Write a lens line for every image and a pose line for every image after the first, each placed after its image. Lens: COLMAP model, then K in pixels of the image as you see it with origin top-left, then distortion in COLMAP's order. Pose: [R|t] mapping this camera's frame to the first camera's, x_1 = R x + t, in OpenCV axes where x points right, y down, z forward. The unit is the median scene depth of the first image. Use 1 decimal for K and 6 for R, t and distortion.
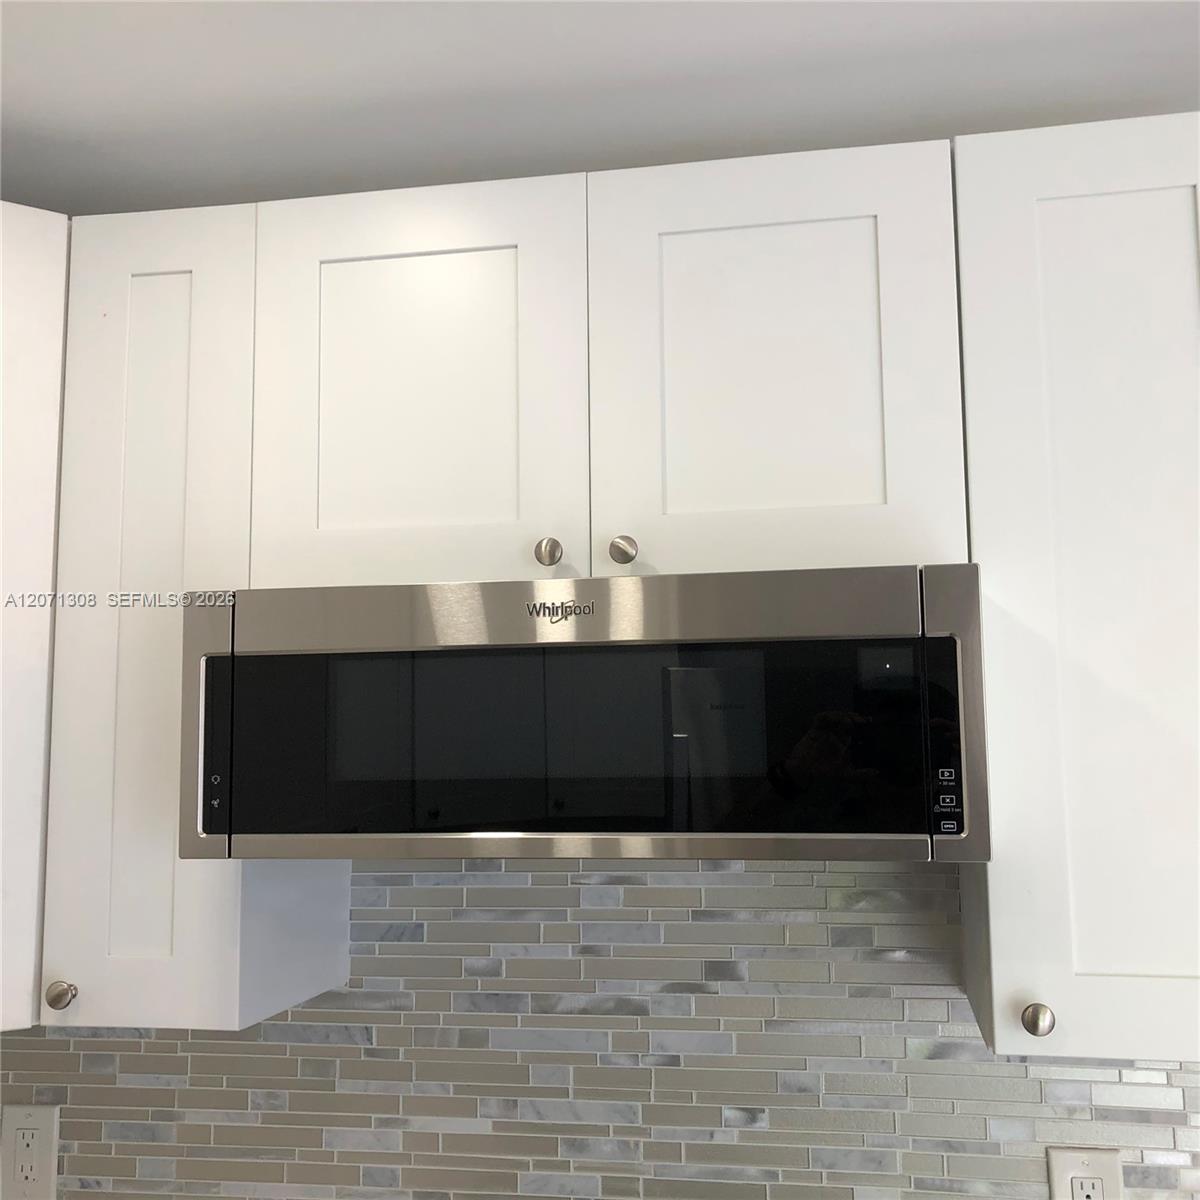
lens RADIAL K [[1494.2, 0, 598.5], [0, 1494.2, 600.4], [0, 0, 1]] dist [0.030316, 0.000000]
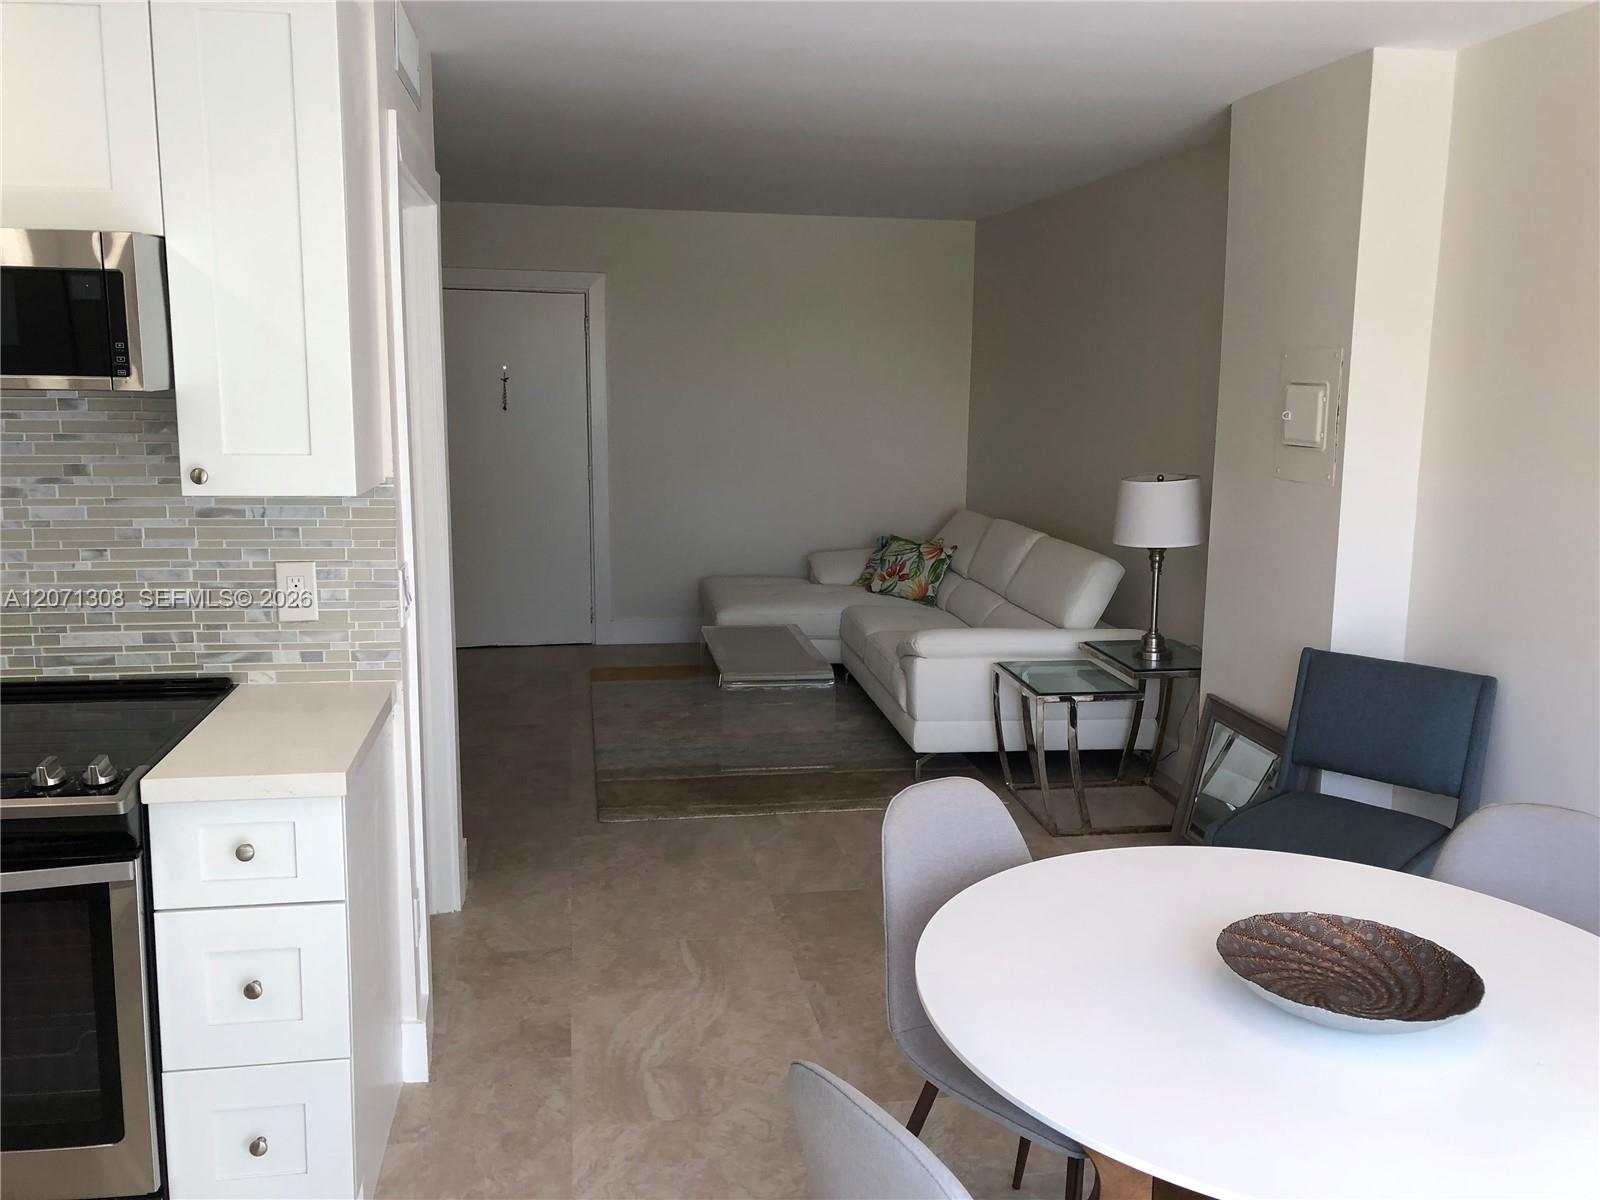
lens RADIAL K [[1322.1, 0, 808.2], [0, 1322.1, 591.0], [0, 0, 1]] dist [0.045373, -0.057464]
pose [[0.928305, -0.037133, 0.369961, 0.285258], [-0.063649, 0.964444, 0.256509, -0.050981], [-0.366332, -0.261666, 0.892934, -0.639097]]
